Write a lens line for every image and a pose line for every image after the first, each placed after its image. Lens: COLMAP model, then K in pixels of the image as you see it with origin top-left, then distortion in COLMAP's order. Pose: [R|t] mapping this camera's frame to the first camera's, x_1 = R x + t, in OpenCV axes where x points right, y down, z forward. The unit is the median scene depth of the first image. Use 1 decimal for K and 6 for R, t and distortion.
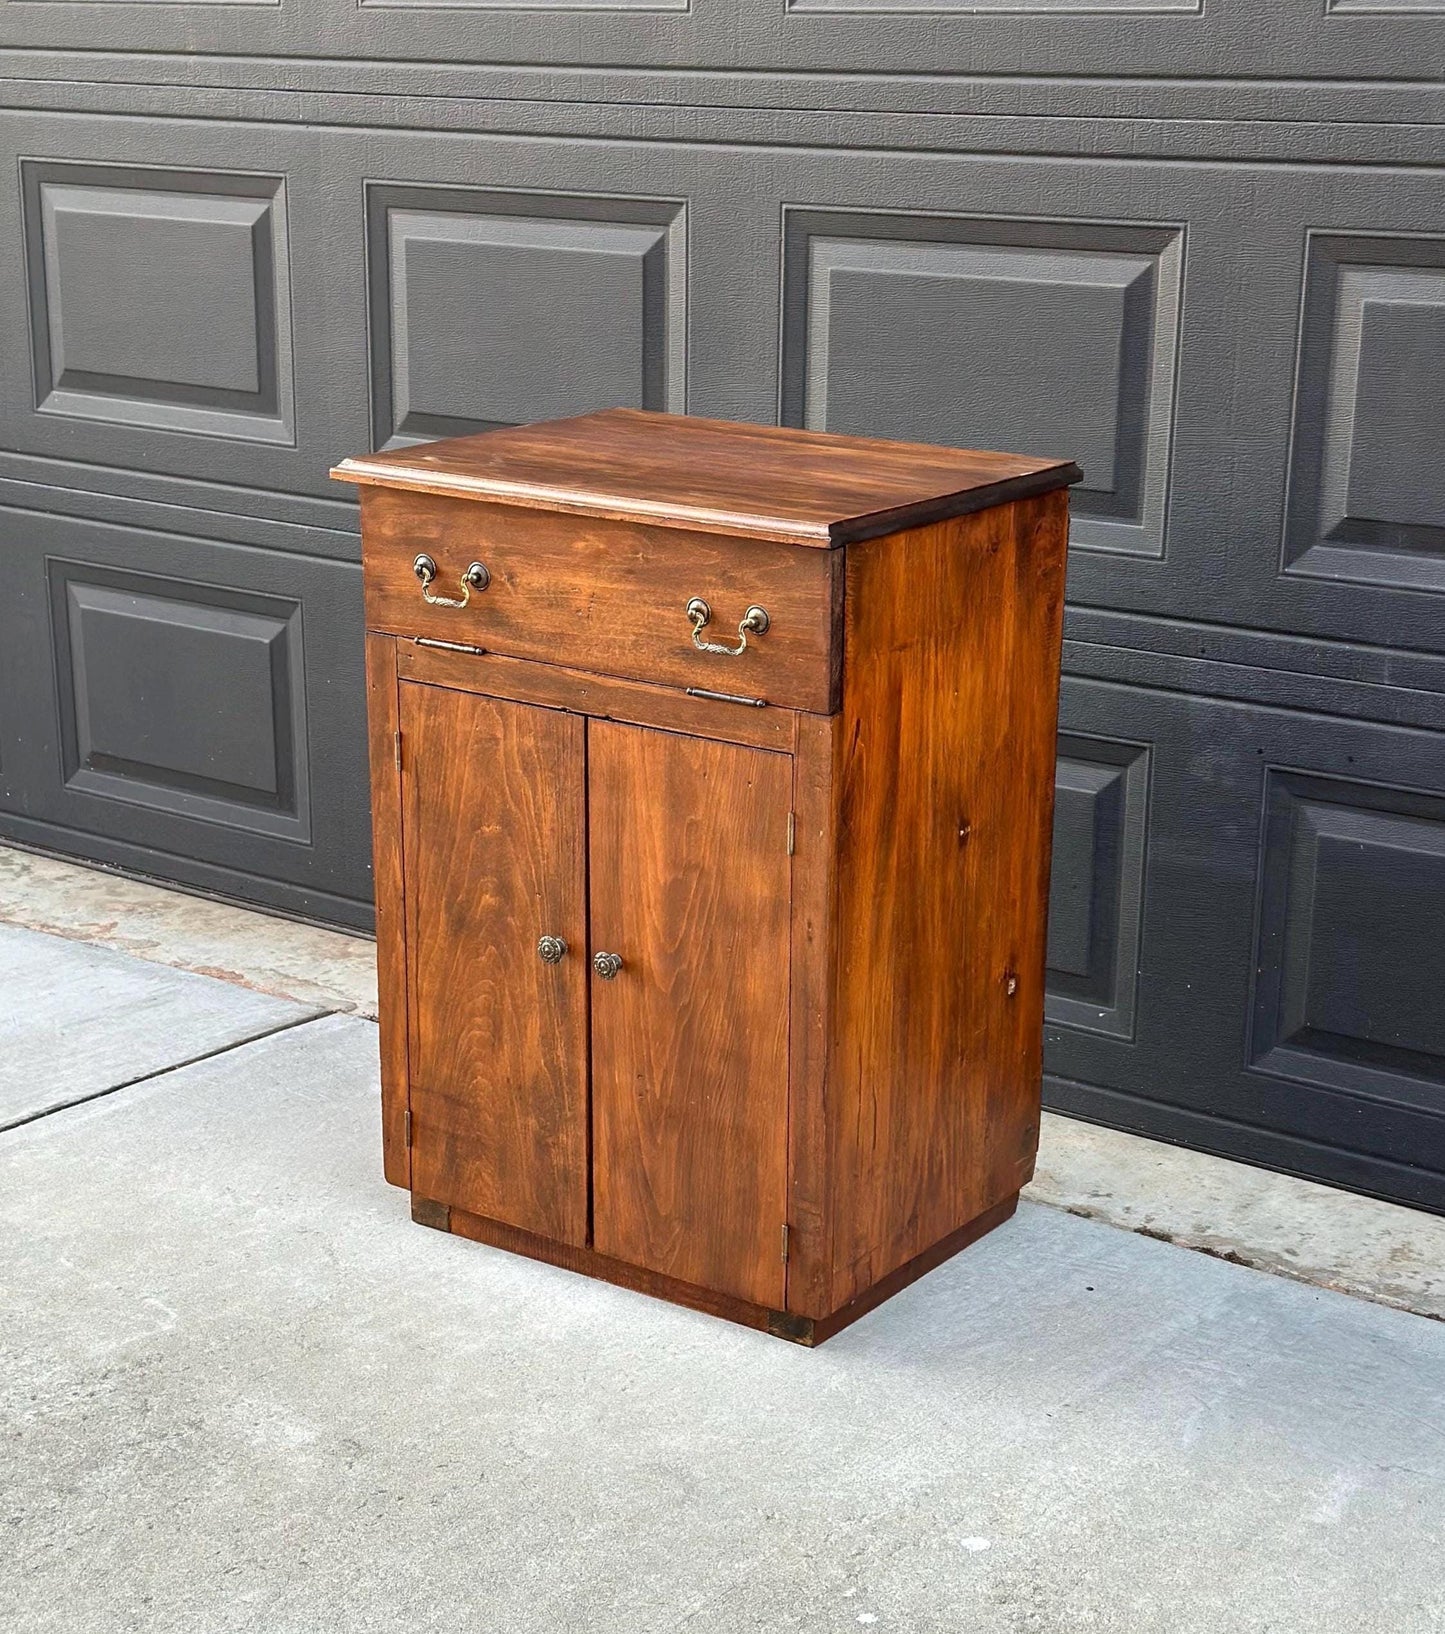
lens RADIAL K [[2630.2, 0, 888.7], [0, 2630.2, 969.9], [0, 0, 1]] dist [0.099730, 0.037454]
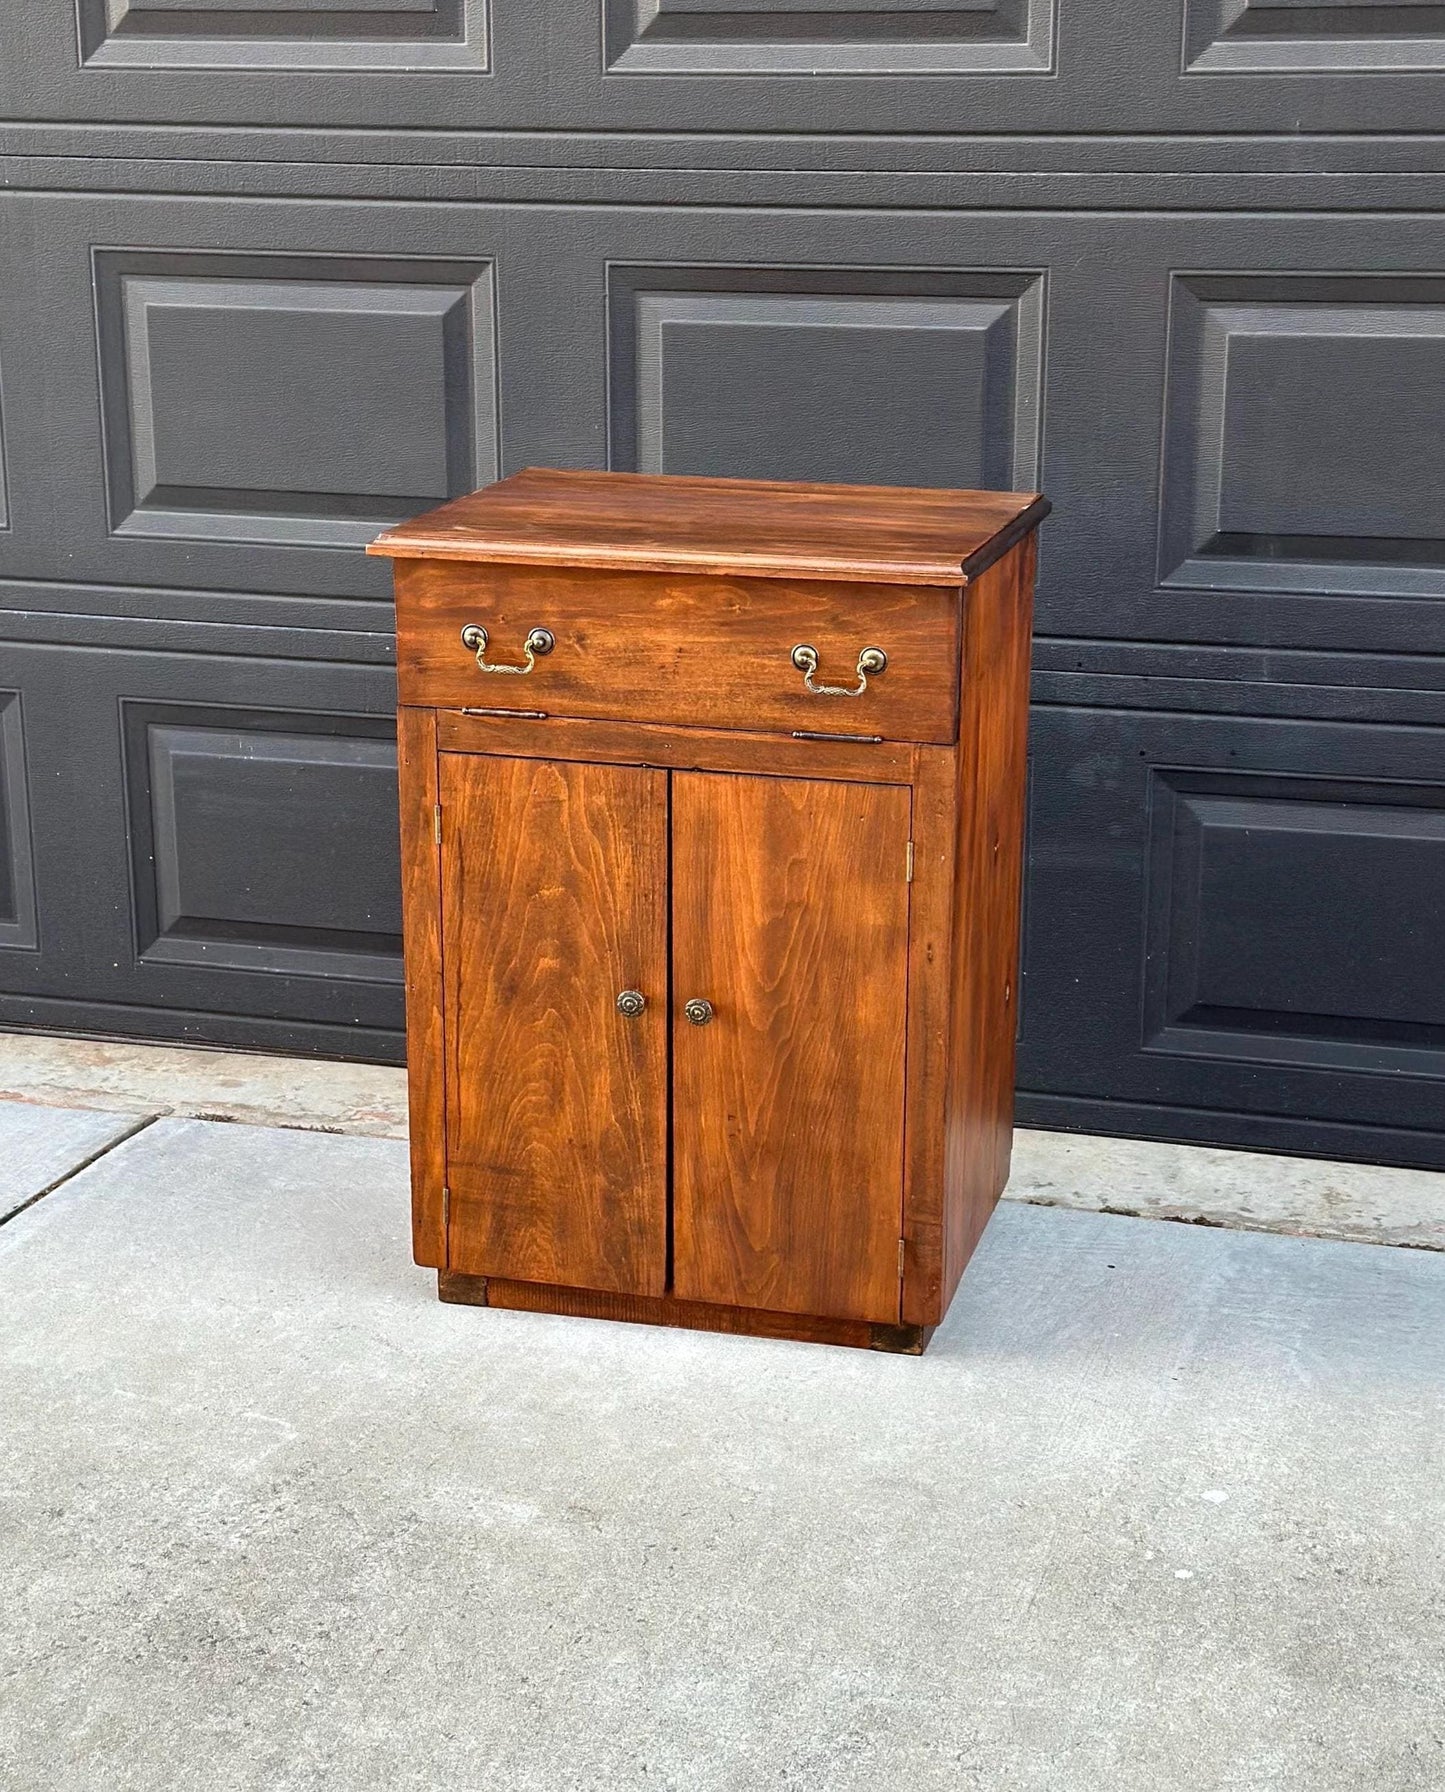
lens RADIAL K [[2706.0, 0, 826.6], [0, 2706.0, 979.5], [0, 0, 1]] dist [0.090021, 0.087607]
pose [[0.945497, -0.111730, 0.305863, -0.374599], [0.115890, 0.993251, 0.004582, -0.013027], [-0.304310, 0.031114, 0.952065, -0.010884]]
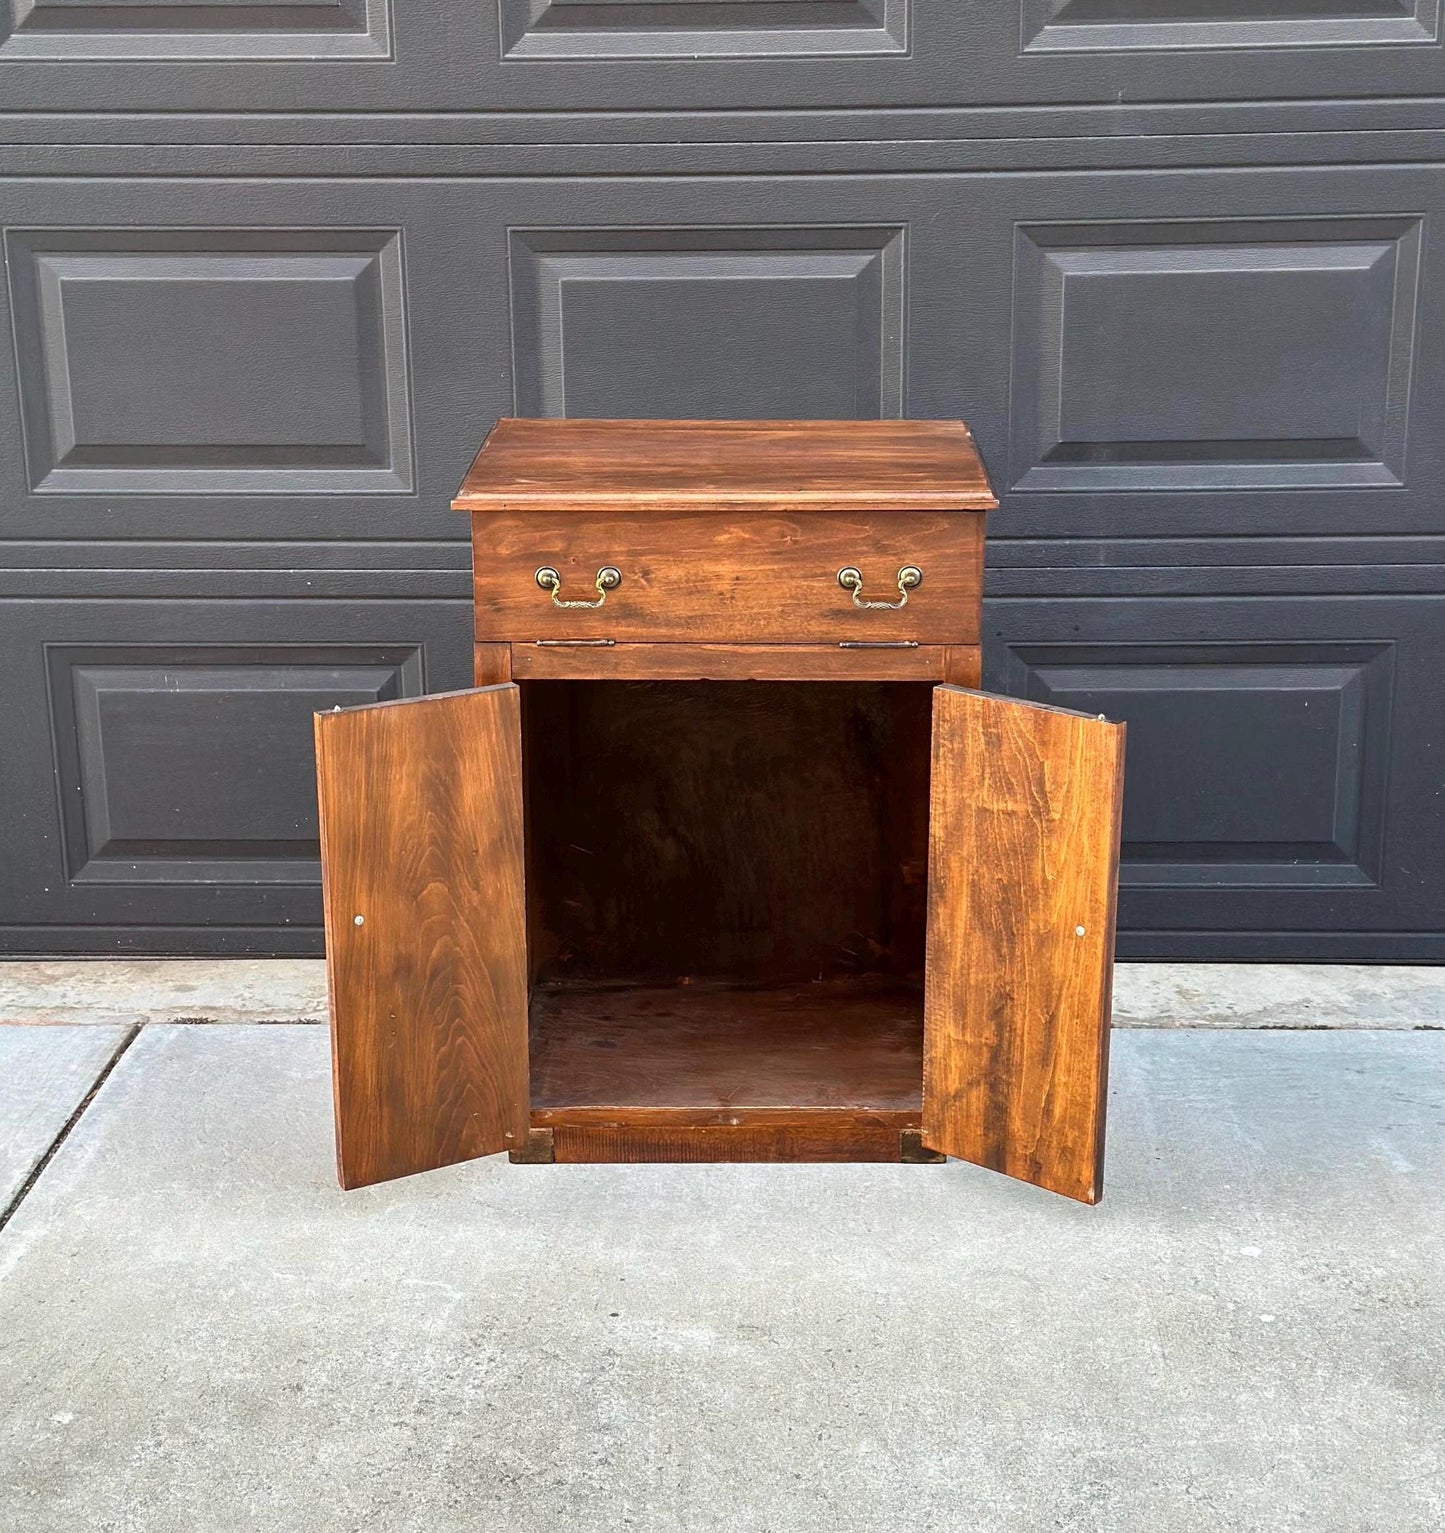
lens RADIAL K [[2419.9, 0, 736.4], [0, 2419.9, 875.2], [0, 0, 1]] dist [0.113989, -0.050297]
pose [[0.848837, -0.199884, 0.489409, -0.634659], [0.194137, 0.978943, 0.063104, -0.076913], [-0.491717, 0.041448, 0.869768, 0.064472]]
